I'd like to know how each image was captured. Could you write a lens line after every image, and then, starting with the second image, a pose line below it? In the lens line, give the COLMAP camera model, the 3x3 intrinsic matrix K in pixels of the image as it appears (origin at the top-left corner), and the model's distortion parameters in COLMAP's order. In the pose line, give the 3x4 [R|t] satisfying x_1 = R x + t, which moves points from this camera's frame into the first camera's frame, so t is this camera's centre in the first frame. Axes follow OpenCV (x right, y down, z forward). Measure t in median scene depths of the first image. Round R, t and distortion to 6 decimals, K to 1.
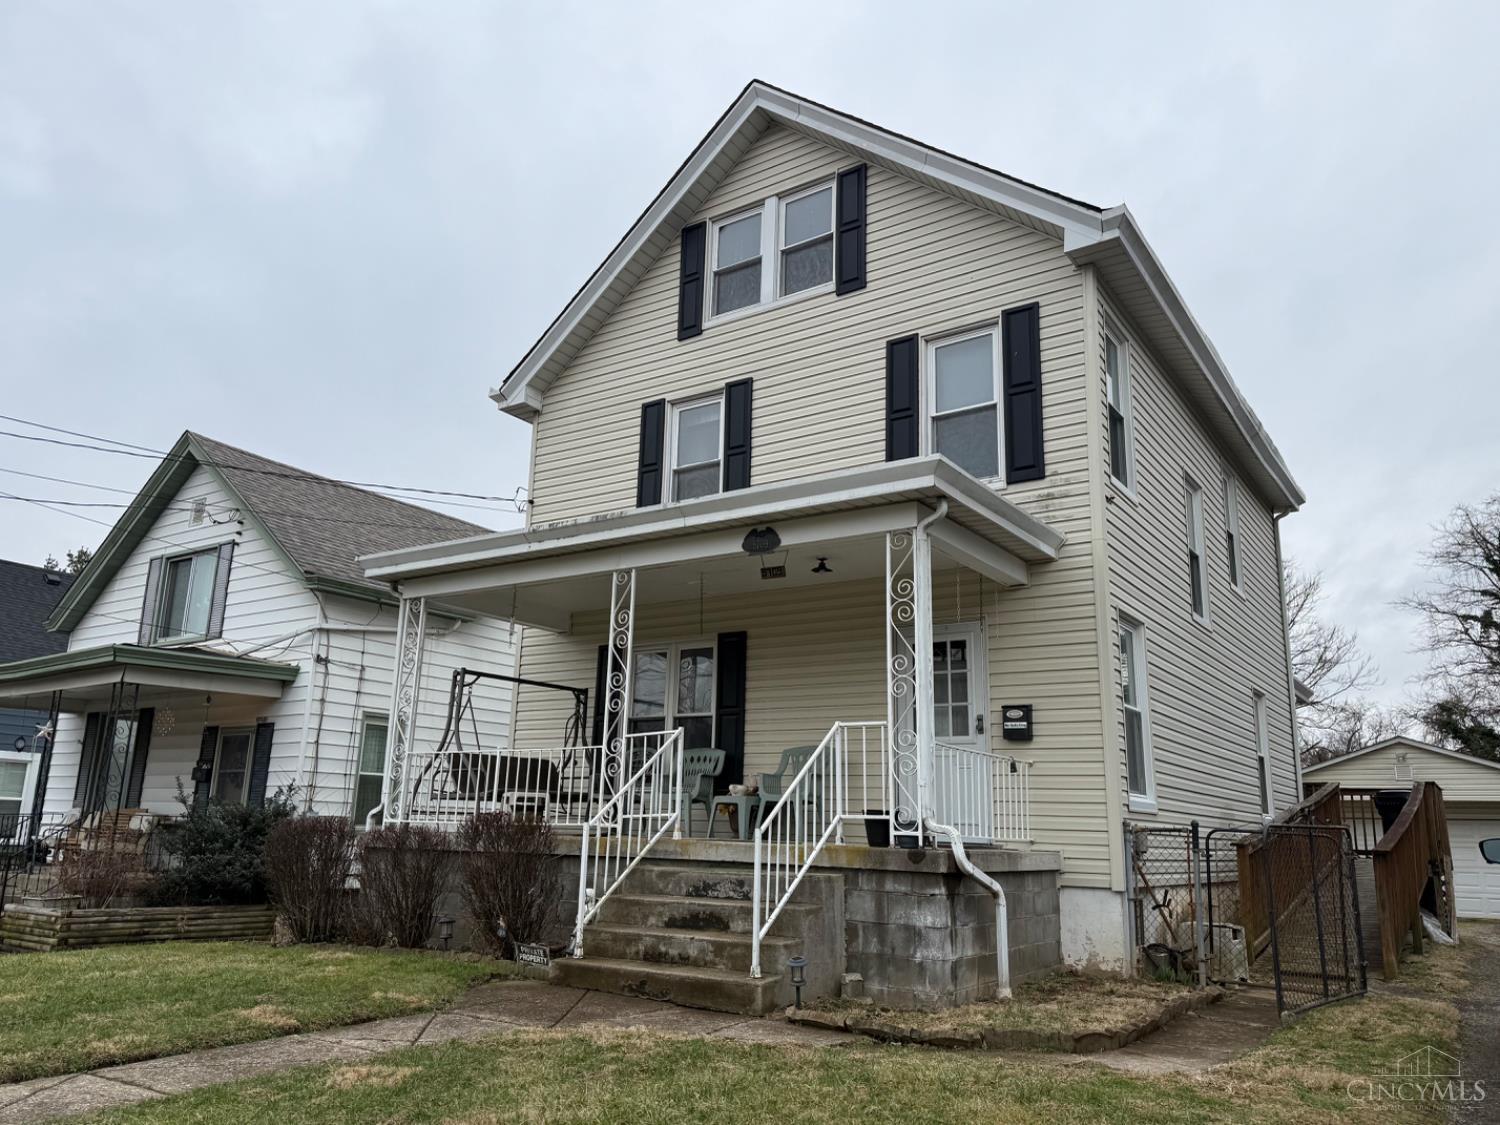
lens RADIAL K [[1087.5, 0, 753.6], [0, 1087.5, 564.6], [0, 0, 1]] dist [0.148825, -0.213689]
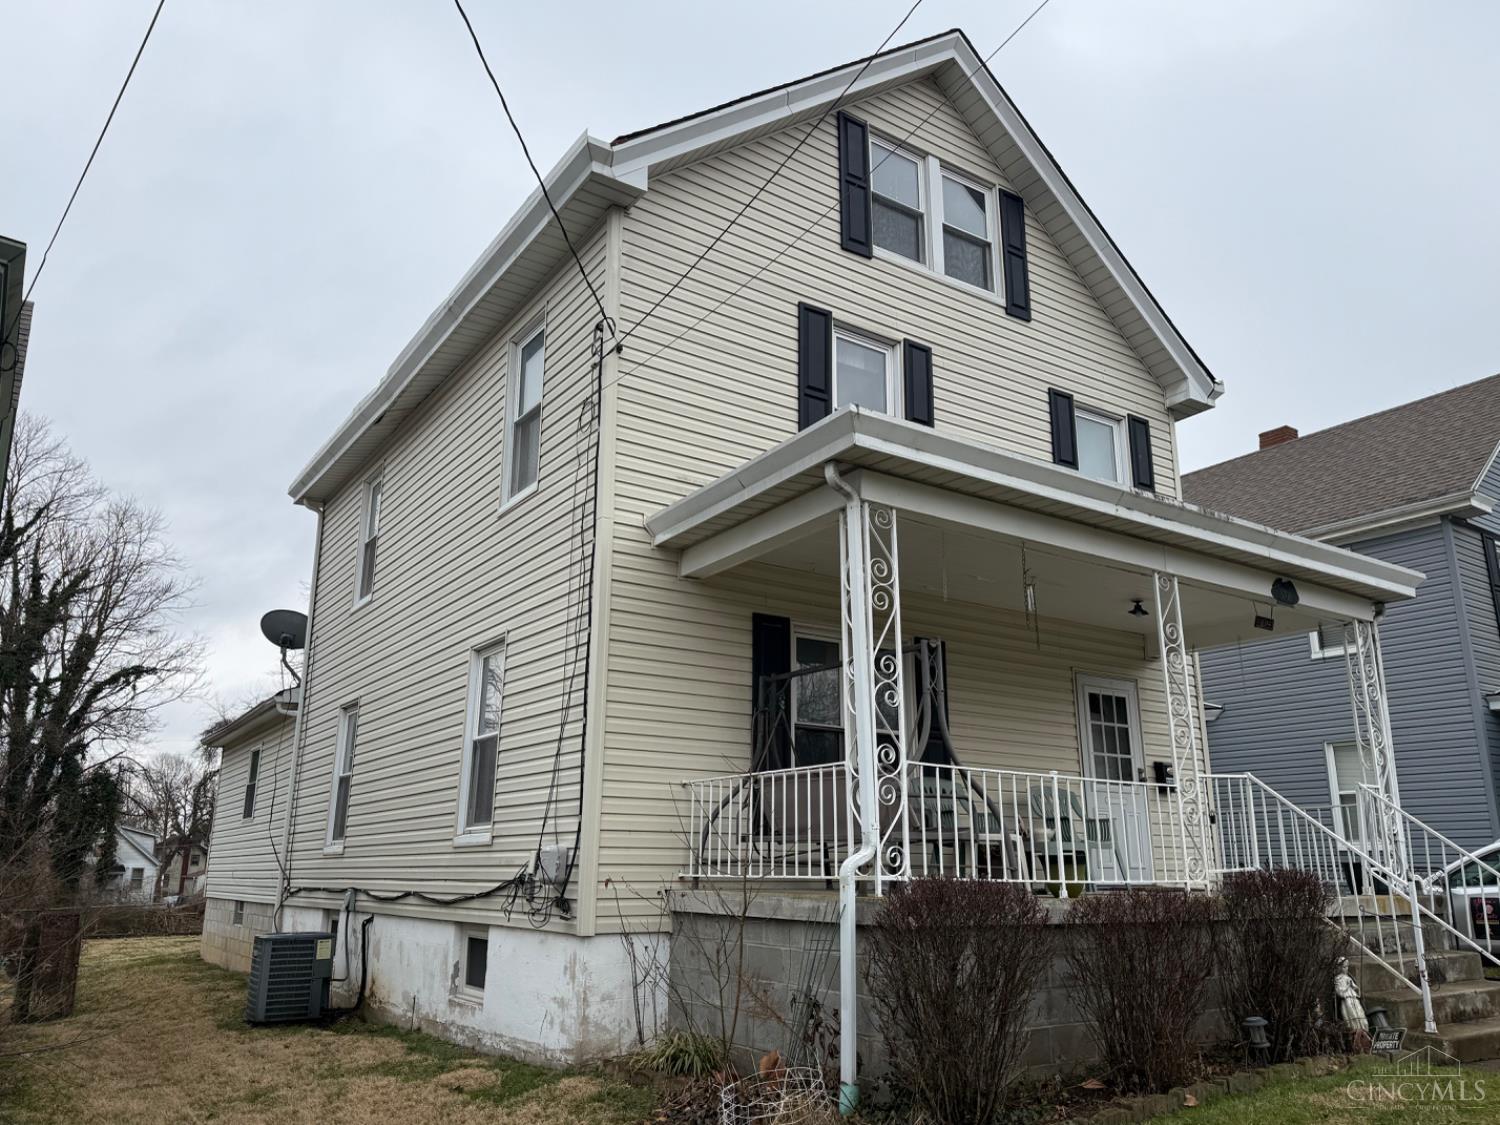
lens RADIAL K [[1087.5, 0, 753.6], [0, 1087.5, 564.6], [0, 0, 1]] dist [0.148825, -0.213689]
pose [[0.360339, 0.223868, 0.905560, -0.880686], [-0.214933, 0.964580, -0.152933, 0.171775], [-0.907722, -0.139527, 0.395692, 0.837163]]
